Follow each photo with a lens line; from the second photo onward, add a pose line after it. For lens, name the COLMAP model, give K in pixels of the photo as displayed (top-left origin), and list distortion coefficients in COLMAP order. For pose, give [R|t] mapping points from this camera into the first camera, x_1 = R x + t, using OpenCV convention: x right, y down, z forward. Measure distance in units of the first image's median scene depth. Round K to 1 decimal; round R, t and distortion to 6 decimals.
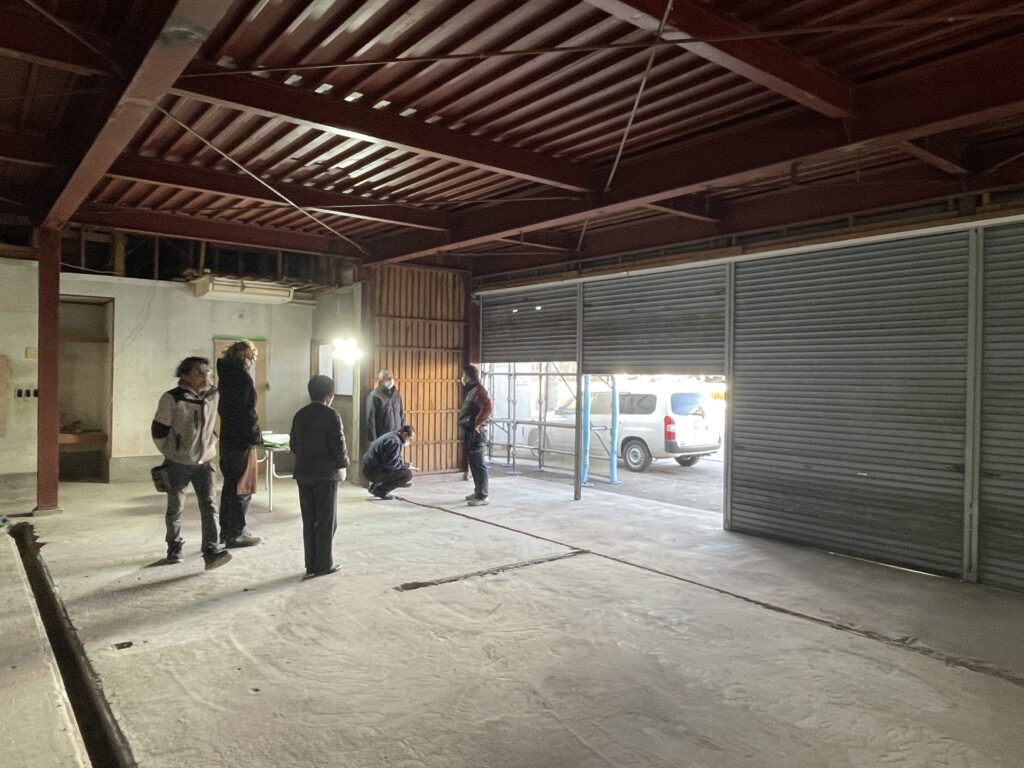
lens RADIAL K [[708.6, 0, 512.0], [0, 708.6, 384.0], [0, 0, 1]] dist [0.006285, 0.002747]
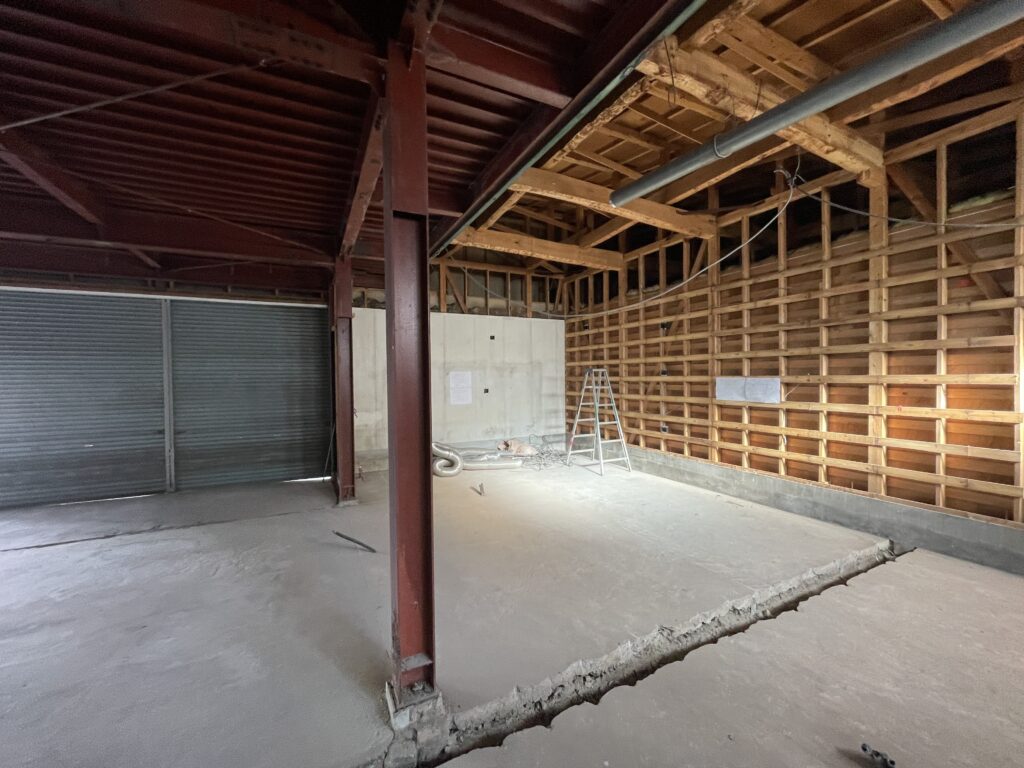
lens RADIAL K [[416.0, 0, 512.0], [0, 416.0, 384.0], [0, 0, 1]] dist [0.001858, 0.000158]
pose [[0.203432, -0.031186, 0.978592, -0.226394], [0.026635, 0.999299, 0.026309, -0.005967], [-0.978727, 0.020713, 0.204120, -0.087376]]
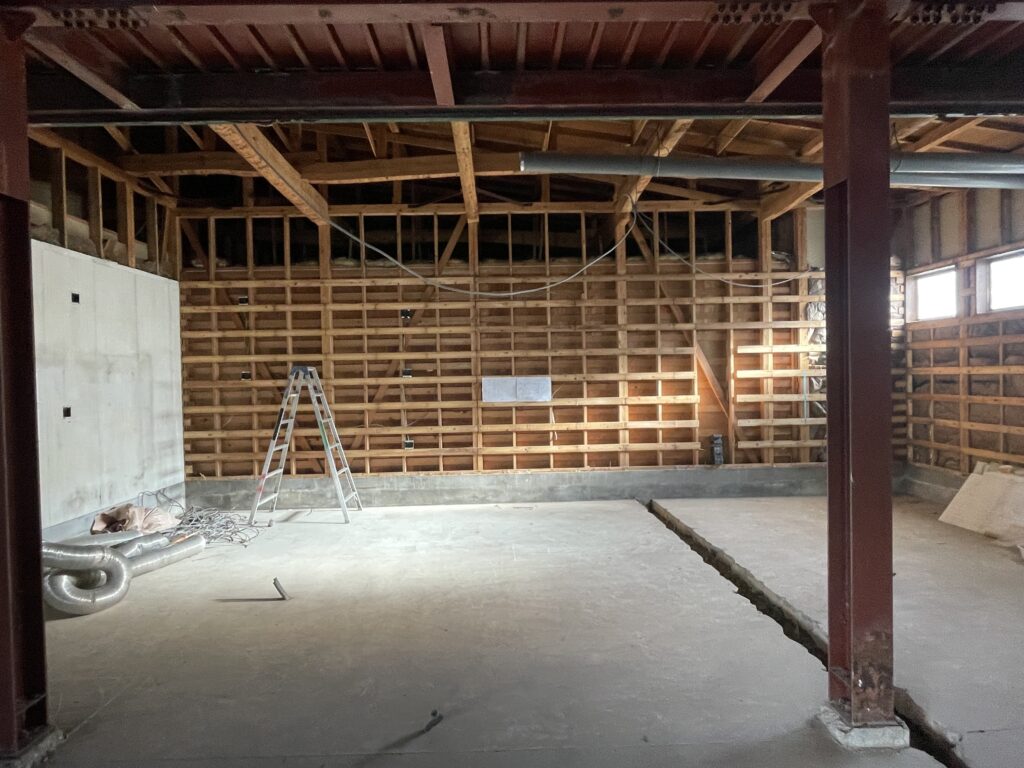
lens RADIAL K [[564.7, 0, 512.0], [0, 564.7, 384.0], [0, 0, 1]] dist [-0.003278, -0.000986]
pose [[-0.803700, -0.004534, 0.595017, -0.007238], [0.018853, 0.999275, 0.033080, -0.007556], [-0.594736, 0.037804, -0.803032, 0.420876]]
